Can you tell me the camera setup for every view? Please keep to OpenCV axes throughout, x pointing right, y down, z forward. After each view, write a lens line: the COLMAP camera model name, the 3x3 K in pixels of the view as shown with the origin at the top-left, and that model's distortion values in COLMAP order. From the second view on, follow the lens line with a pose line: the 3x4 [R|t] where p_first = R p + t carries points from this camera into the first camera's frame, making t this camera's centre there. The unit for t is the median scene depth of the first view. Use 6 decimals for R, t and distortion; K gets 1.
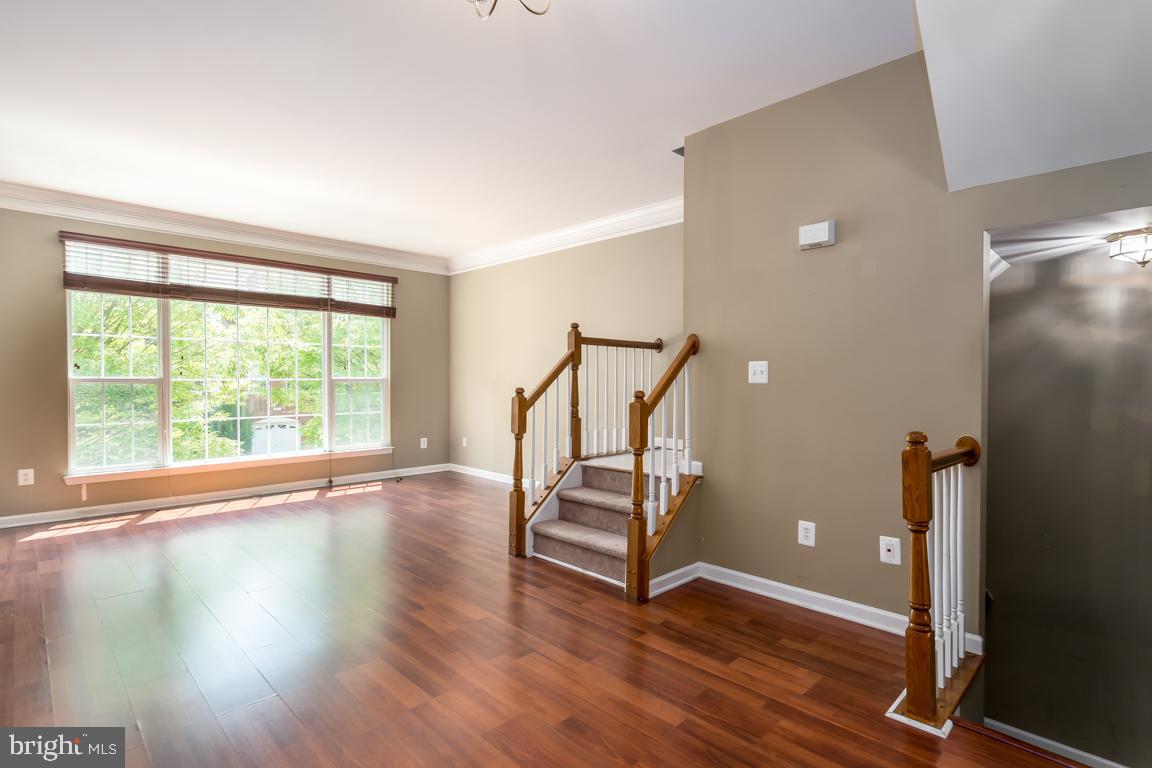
lens RADIAL K [[559.8, 0, 576.0], [0, 559.8, 384.0], [0, 0, 1]] dist [0.001715, -0.000048]
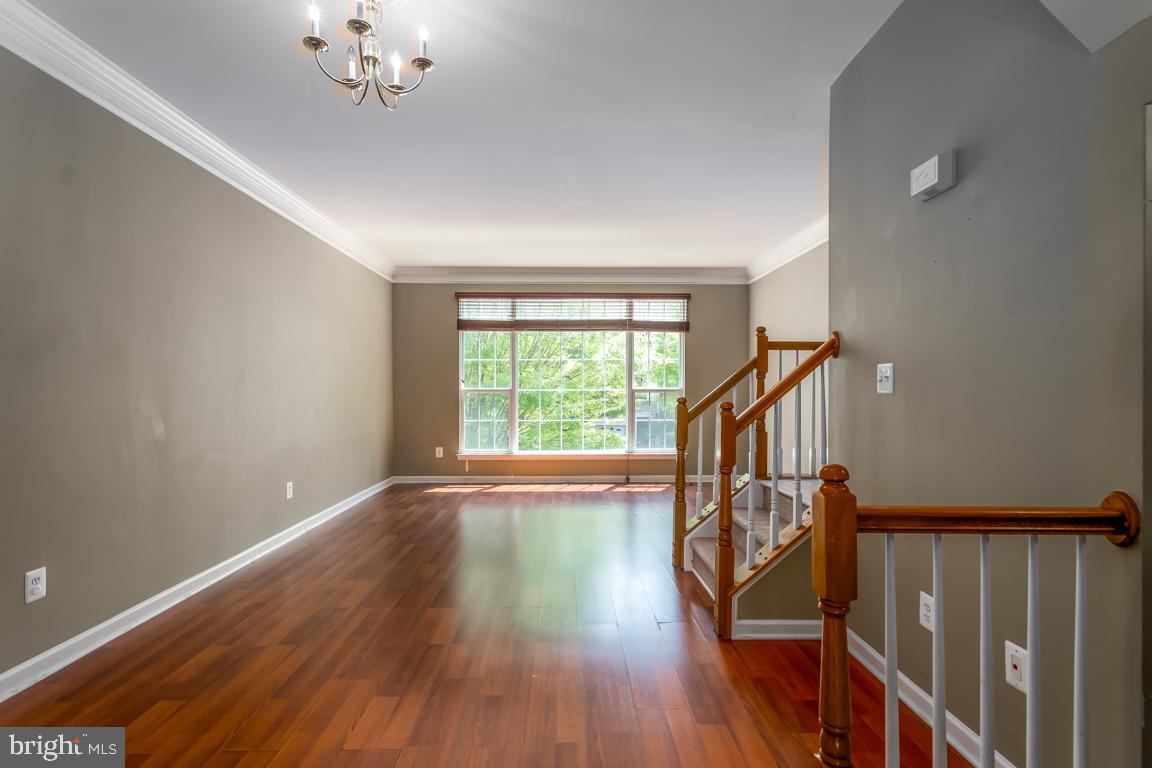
lens RADIAL K [[557.8, 0, 573.8], [0, 557.8, 388.1], [0, 0, 1]] dist [0.001746, 0.000198]
pose [[0.722337, -0.003820, -0.691531, 0.345476], [-0.004597, 0.999936, -0.010326, 0.000797], [0.691526, 0.010638, 0.722273, 0.121605]]
